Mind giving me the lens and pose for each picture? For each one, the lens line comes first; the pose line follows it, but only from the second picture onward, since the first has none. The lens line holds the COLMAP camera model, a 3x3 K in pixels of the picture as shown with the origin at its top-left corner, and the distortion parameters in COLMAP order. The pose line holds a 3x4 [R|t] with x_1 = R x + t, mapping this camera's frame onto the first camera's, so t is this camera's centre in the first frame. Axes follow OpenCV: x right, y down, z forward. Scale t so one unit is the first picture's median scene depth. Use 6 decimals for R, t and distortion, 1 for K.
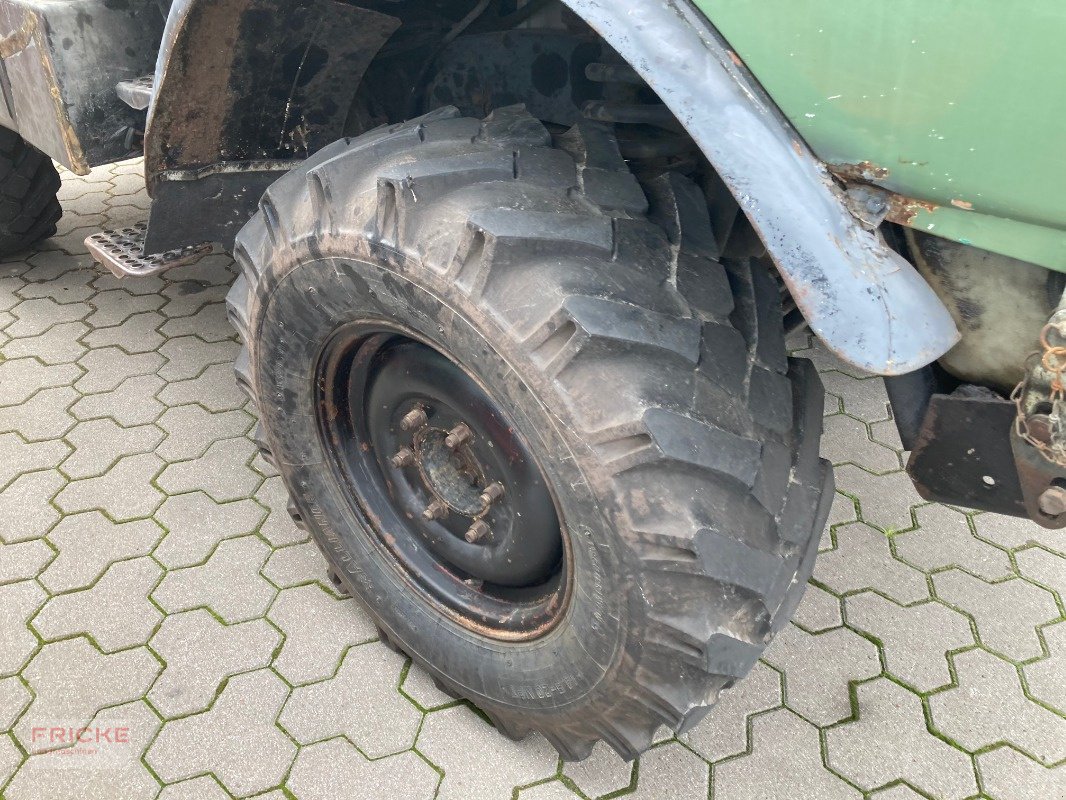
lens RADIAL K [[880.0, 0, 533.0], [0, 880.0, 400.0], [0, 0, 1]] dist [0.059680, -0.100413]
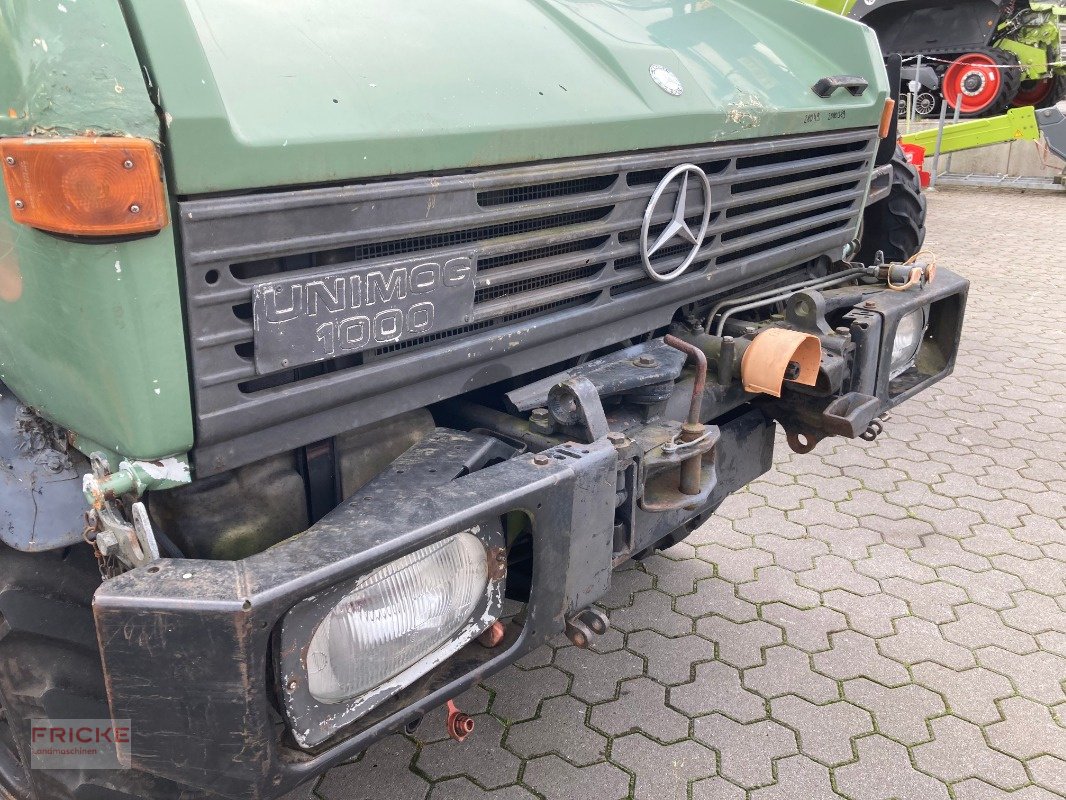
lens RADIAL K [[880.0, 0, 533.0], [0, 880.0, 400.0], [0, 0, 1]] dist [0.059680, -0.100413]
pose [[0.999779, -0.020054, 0.006320, 0.610376], [0.020998, 0.967783, -0.250910, 0.055571], [-0.001085, 0.250987, 0.967990, -0.218322]]
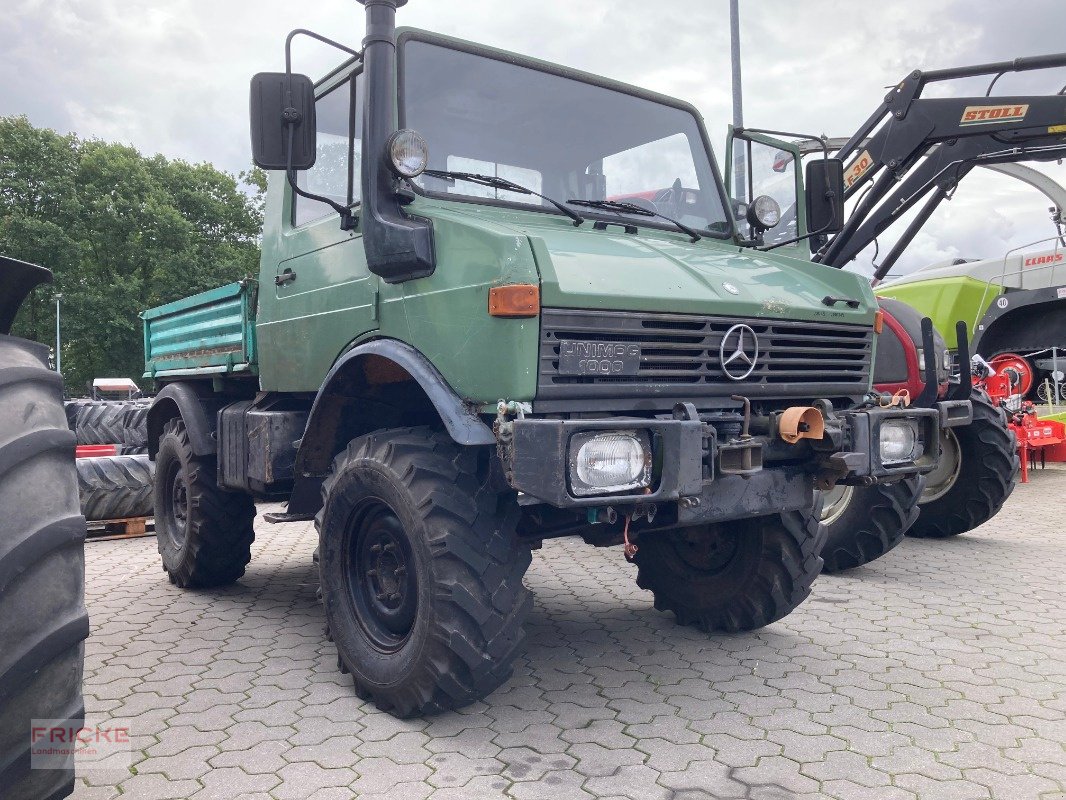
lens RADIAL K [[880.0, 0, 533.0], [0, 880.0, 400.0], [0, 0, 1]] dist [0.059680, -0.100413]
pose [[0.984853, -0.025226, -0.171547, 0.662020], [-0.074999, 0.830047, -0.552628, 0.924607], [0.156333, 0.557123, 0.815582, -1.036228]]
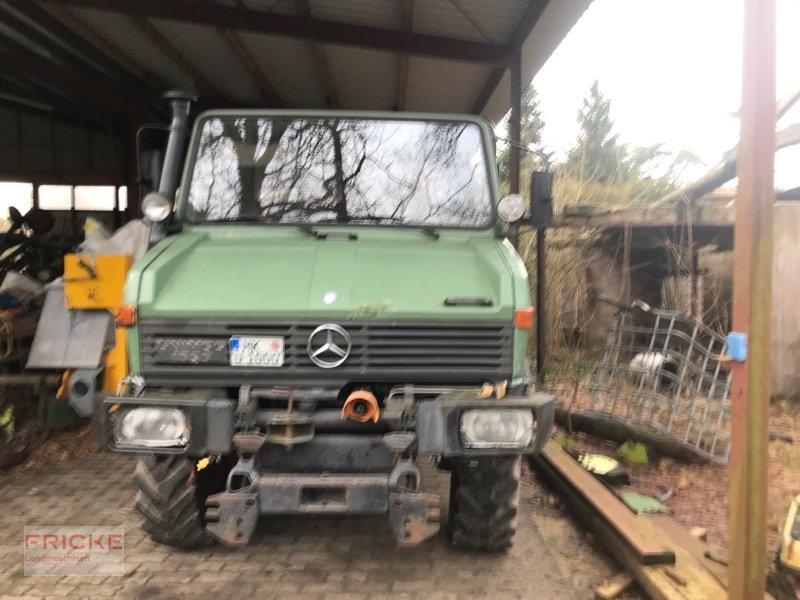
lens RADIAL K [[660.4, 0, 400.0], [0, 660.4, 300.0], [0, 0, 1]] dist [0.059680, -0.100413]
pose [[0.695348, 0.035392, -0.717801, 2.485650], [-0.407390, 0.842223, -0.353120, 0.129137], [0.592051, 0.537967, 0.600056, -0.485944]]
